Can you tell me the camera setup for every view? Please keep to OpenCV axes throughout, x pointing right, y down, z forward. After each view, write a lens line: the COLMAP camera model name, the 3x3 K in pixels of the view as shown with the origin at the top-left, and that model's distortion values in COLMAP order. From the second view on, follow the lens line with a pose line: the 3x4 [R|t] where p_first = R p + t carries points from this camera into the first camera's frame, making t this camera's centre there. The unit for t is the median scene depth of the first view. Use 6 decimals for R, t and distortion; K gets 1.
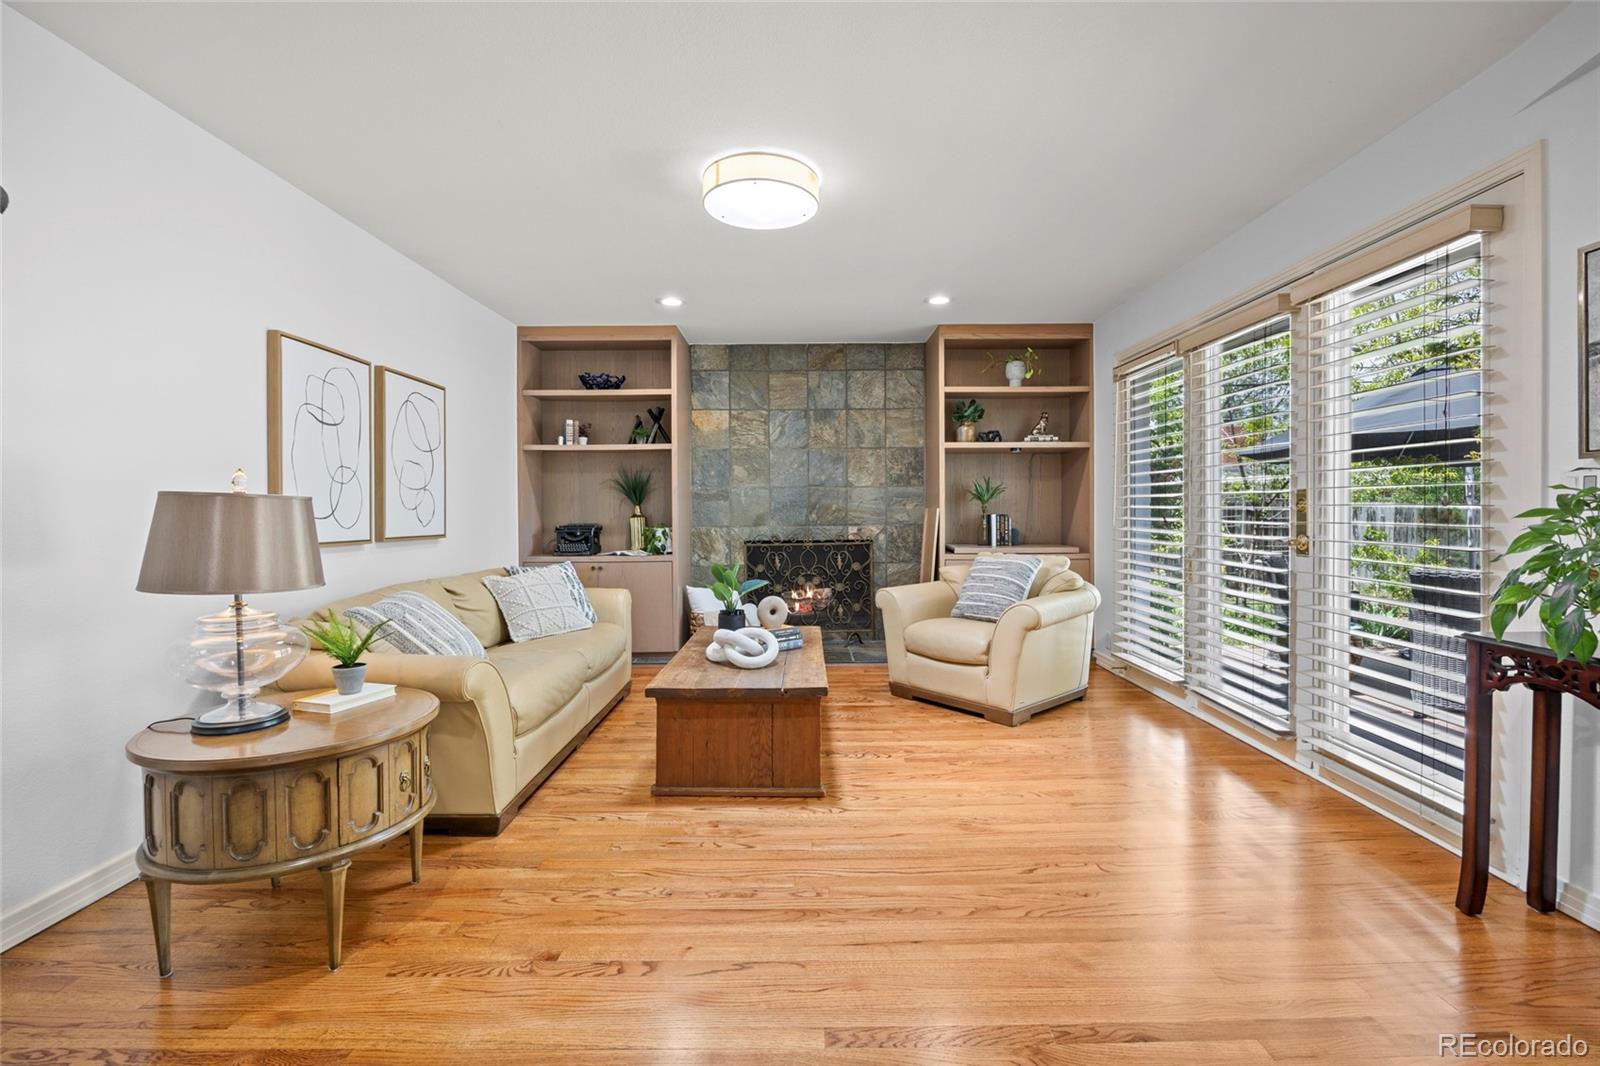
lens RADIAL K [[709.6, 0, 803.1], [0, 709.6, 522.6], [0, 0, 1]] dist [-0.012517, 0.000607]
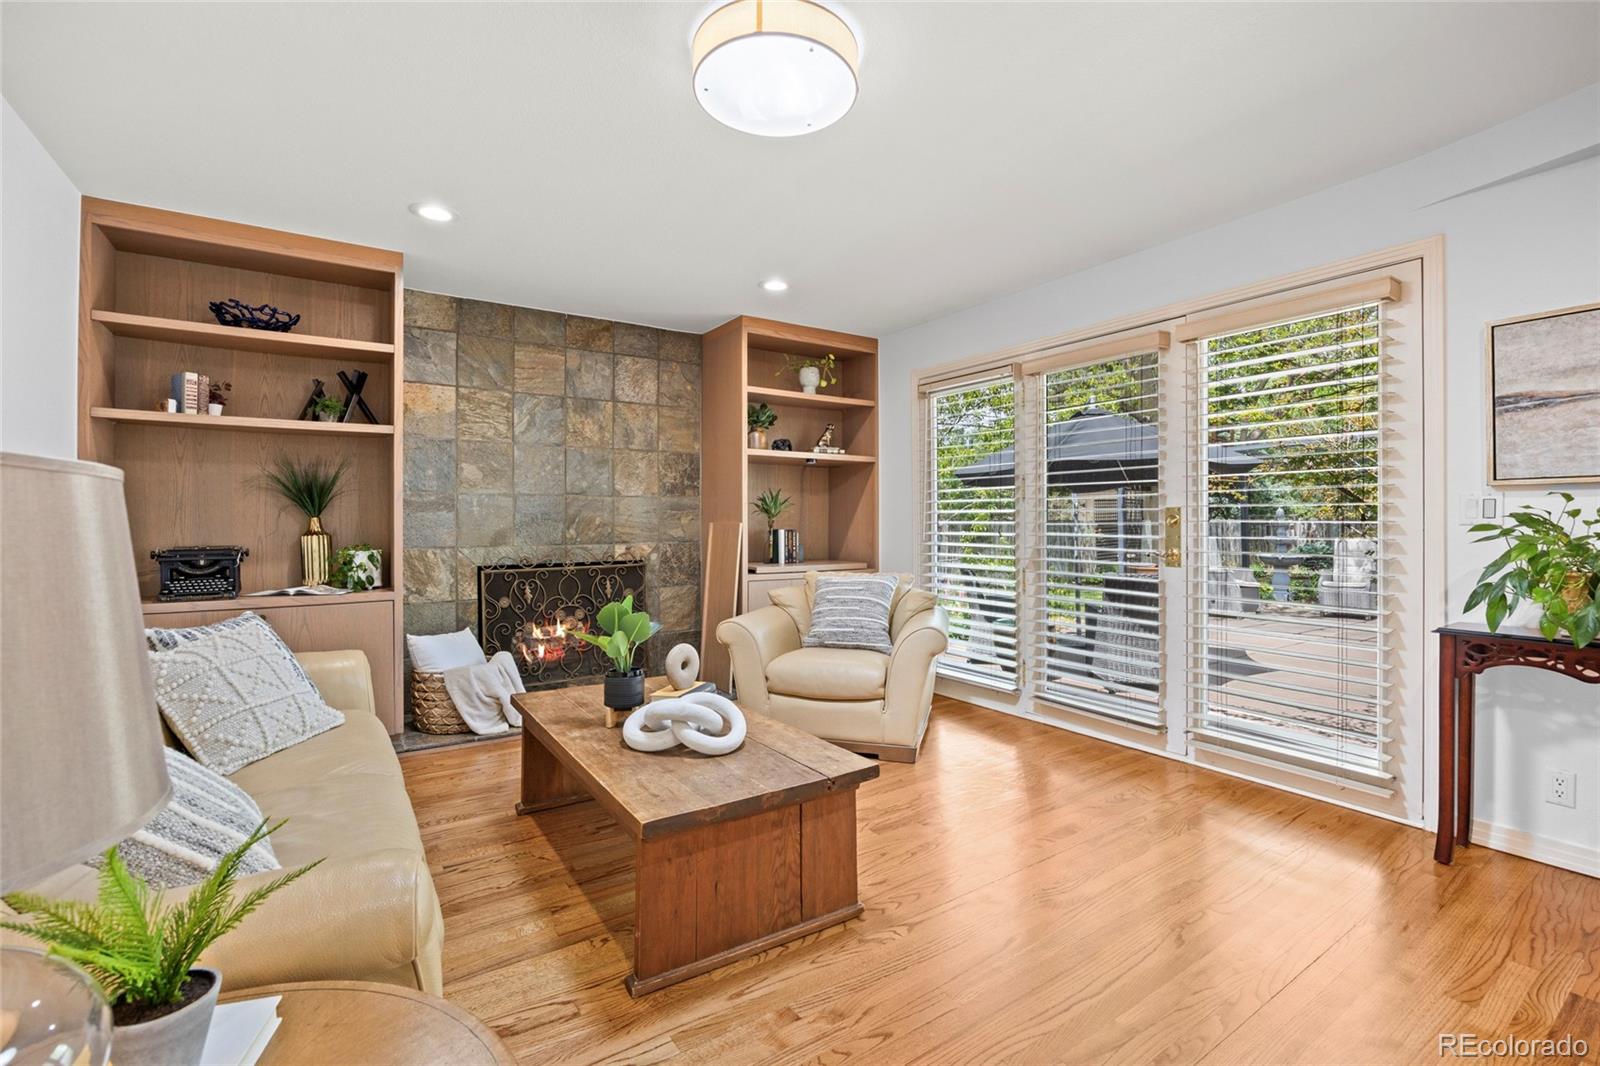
lens RADIAL K [[709.6, 0, 803.1], [0, 709.6, 522.6], [0, 0, 1]] dist [-0.012517, 0.000607]
pose [[0.830861, 0.003664, 0.556468, -0.223903], [0.008235, 0.999788, -0.018878, -0.003074], [-0.556419, 0.020267, 0.830655, 0.216135]]
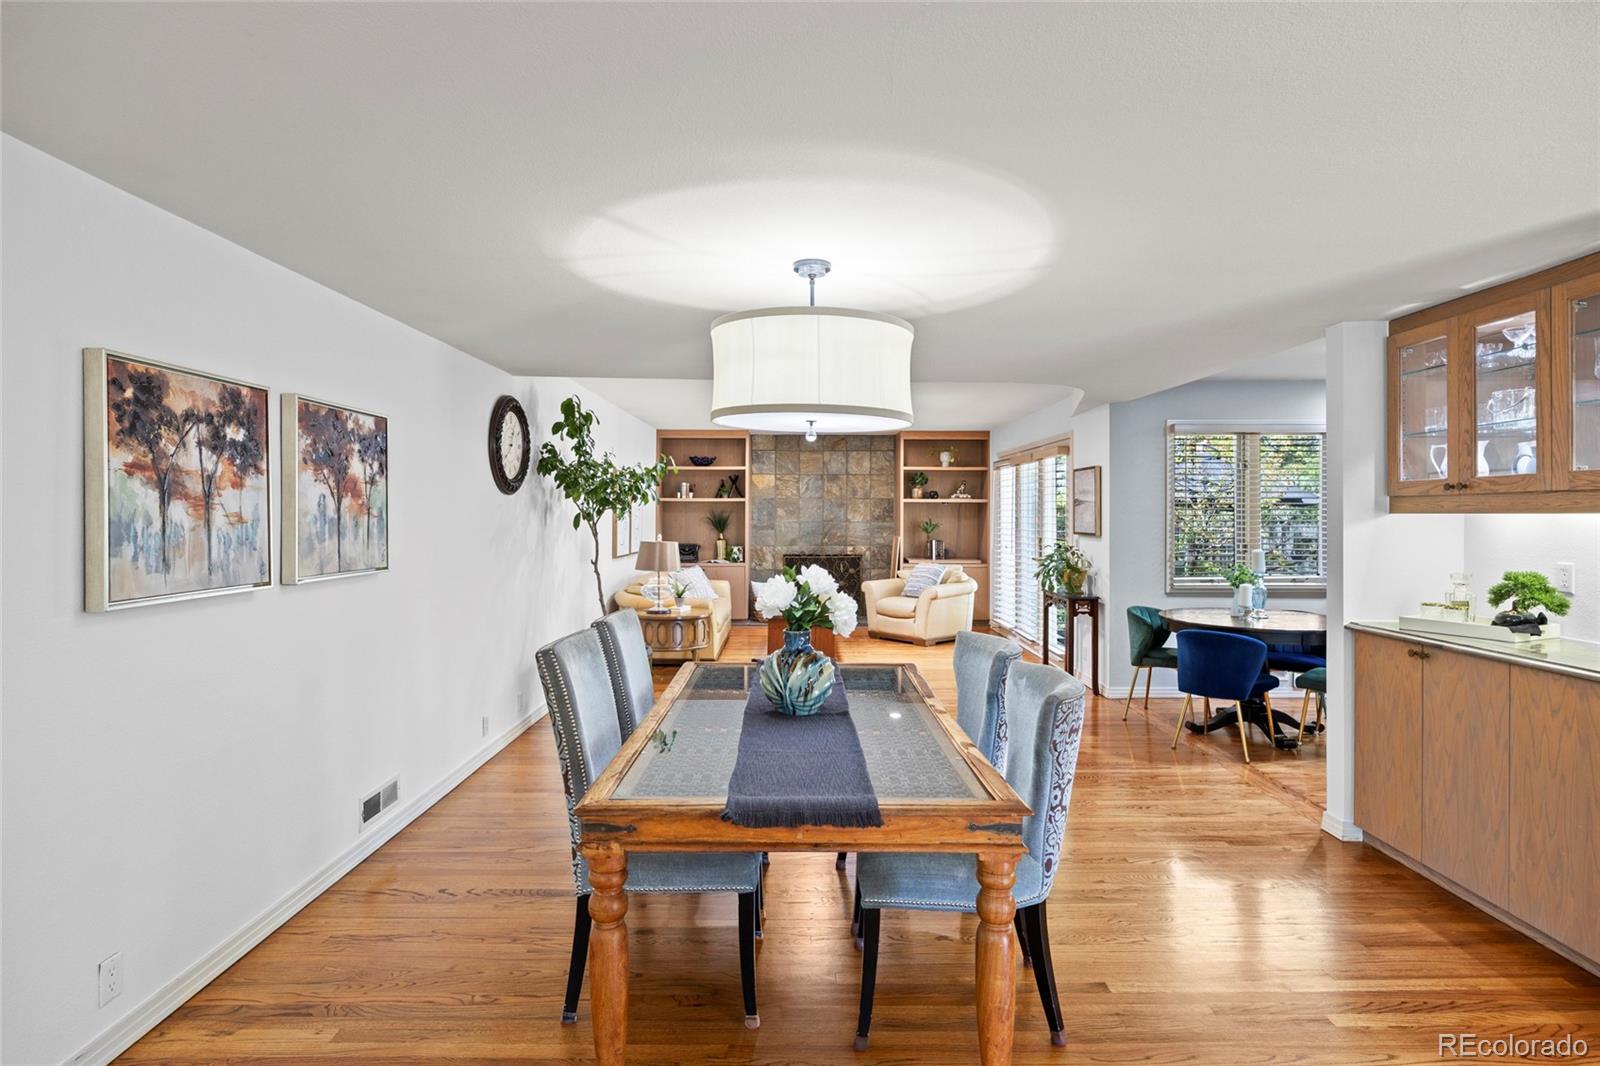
lens RADIAL K [[842.2, 0, 794.4], [0, 842.2, 511.6], [0, 0, 1]] dist [0.000229, 0.000073]
pose [[0.999953, 0.009661, 0.000349, -0.063106], [-0.009652, 0.999748, -0.020290, -0.036308], [-0.000545, 0.020286, 0.999794, -0.998188]]
